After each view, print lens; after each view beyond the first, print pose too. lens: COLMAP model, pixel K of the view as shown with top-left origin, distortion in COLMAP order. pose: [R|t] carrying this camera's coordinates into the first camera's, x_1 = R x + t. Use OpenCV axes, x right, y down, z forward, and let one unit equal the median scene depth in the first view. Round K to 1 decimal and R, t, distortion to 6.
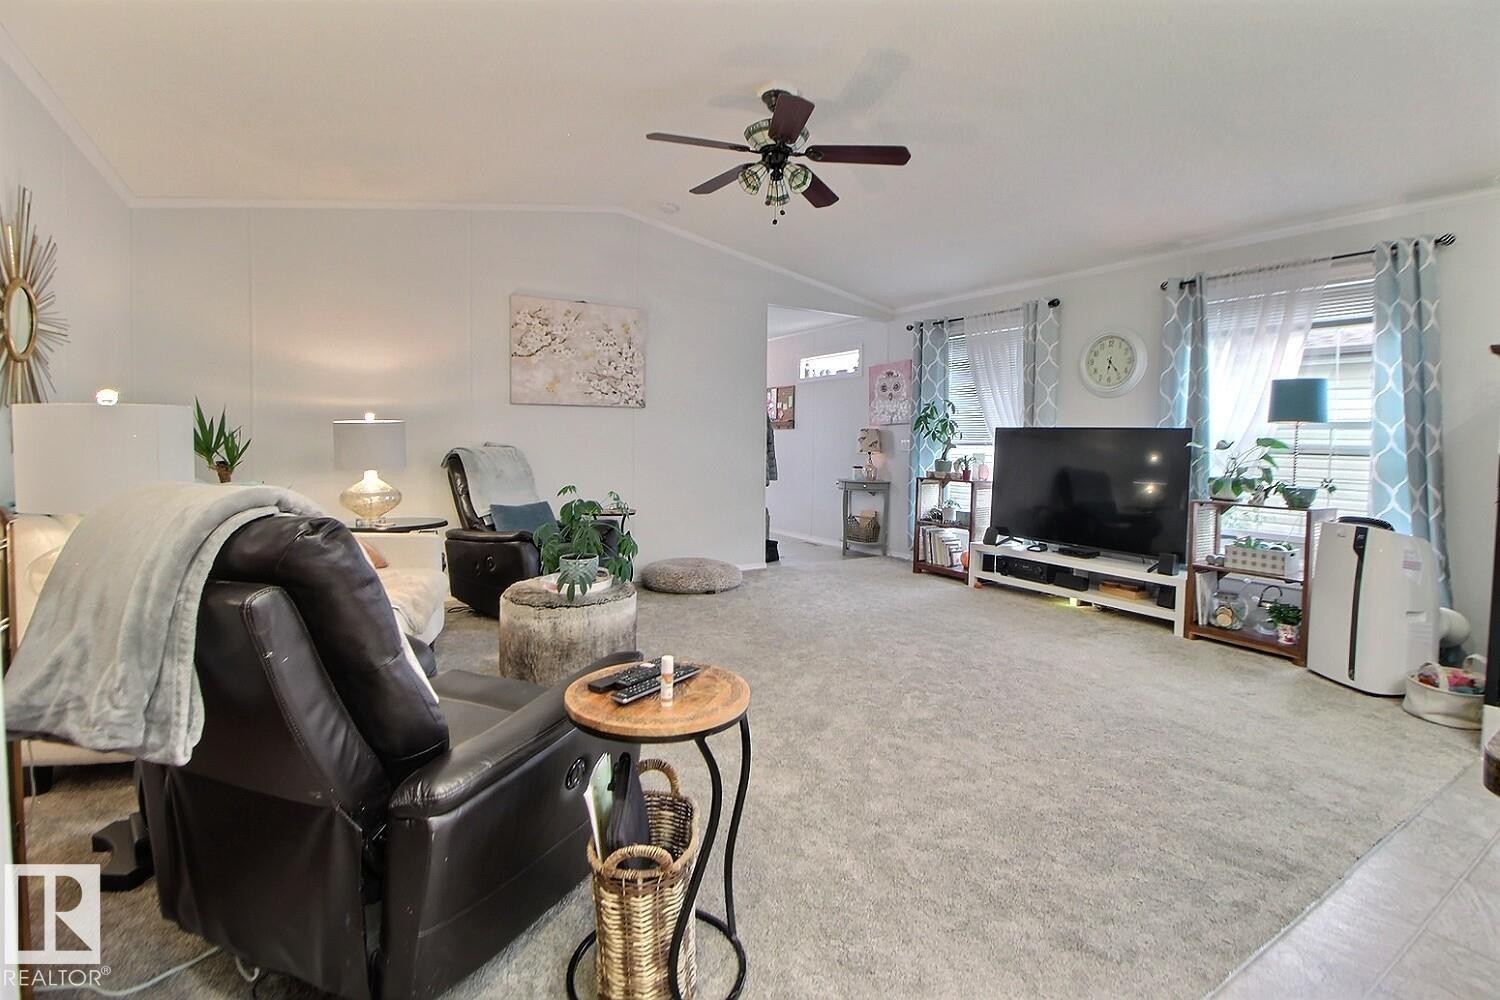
lens RADIAL K [[694.5, 0, 761.7], [0, 694.5, 454.8], [0, 0, 1]] dist [-0.013256, -0.001691]
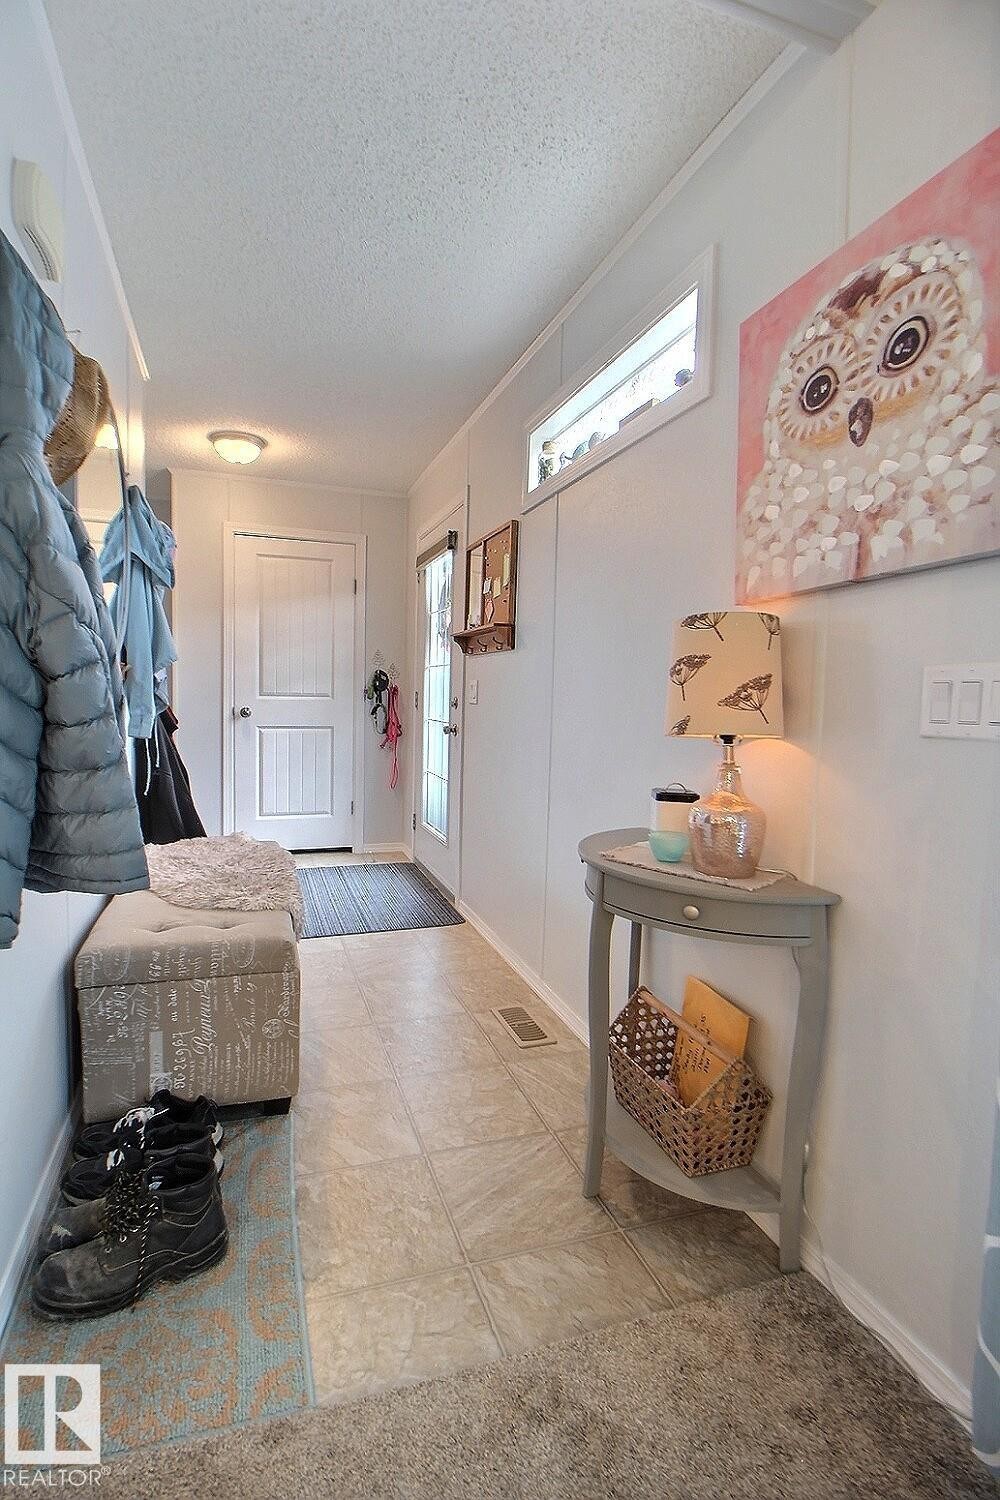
lens RADIAL K [[694.5, 0, 463.3], [0, 694.5, 736.3], [0, 0, 1]] dist [-0.013256, -0.001691]
pose [[0.965802, 0.025522, -0.258022, 0.173783], [-0.015426, 0.999037, 0.041078, -0.012821], [0.258822, -0.035693, 0.965265, 1.028305]]
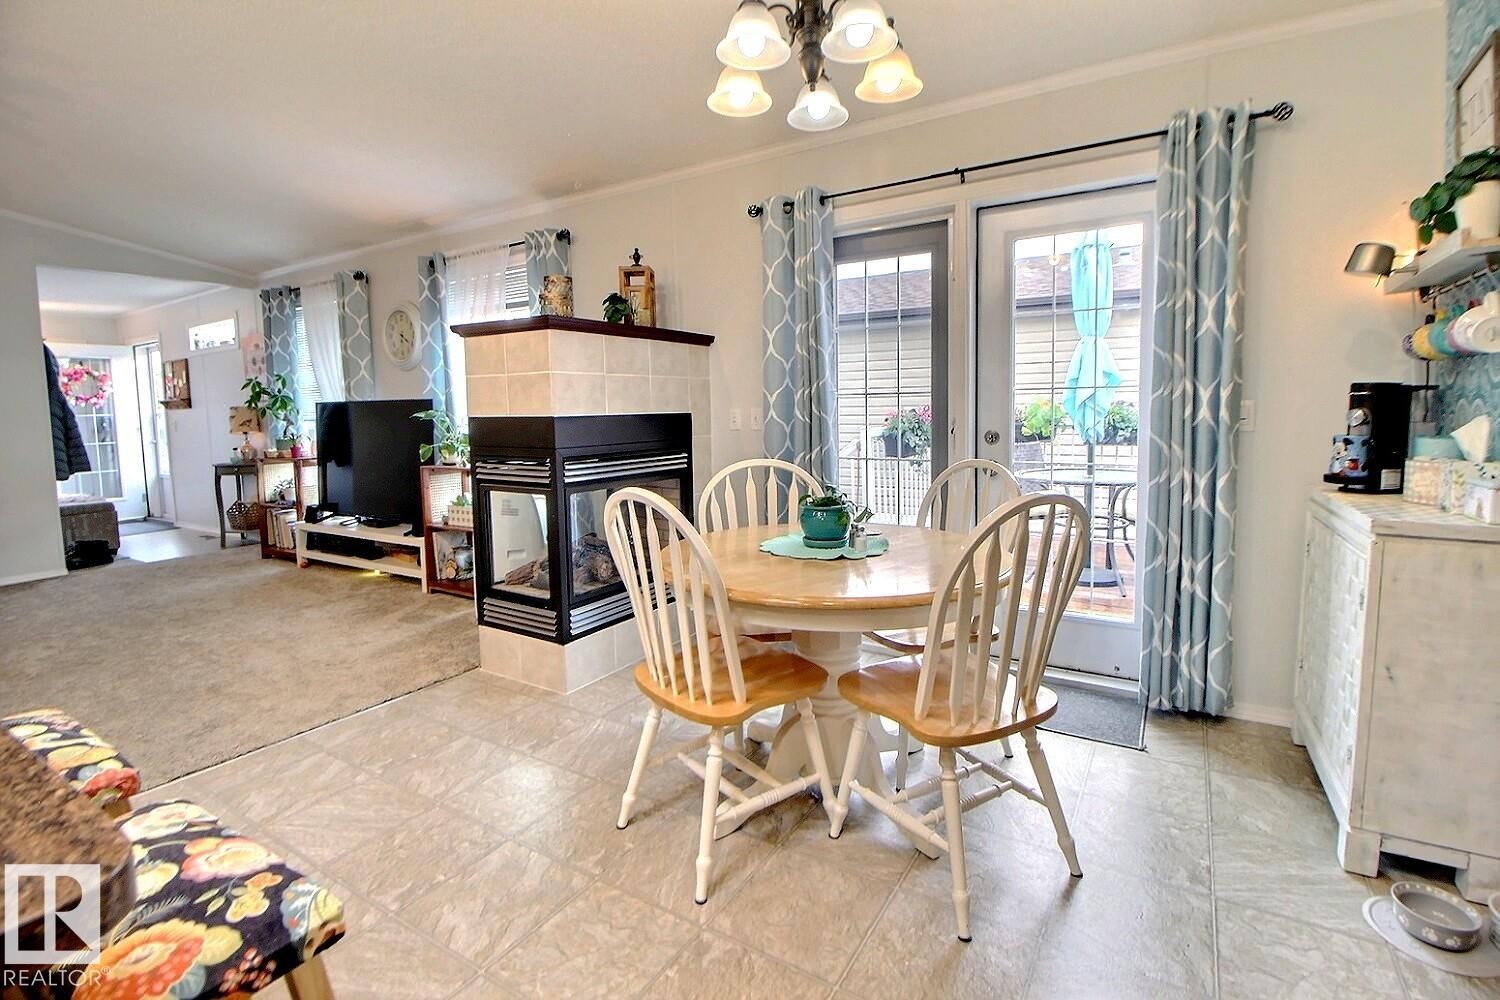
lens RADIAL K [[694.5, 0, 761.7], [0, 694.5, 454.8], [0, 0, 1]] dist [-0.013256, -0.001691]
pose [[0.896521, -0.068641, 0.437652, 0.480295], [0.047792, 0.997143, 0.058491, 0.007441], [-0.440417, -0.031523, 0.897240, -0.155763]]
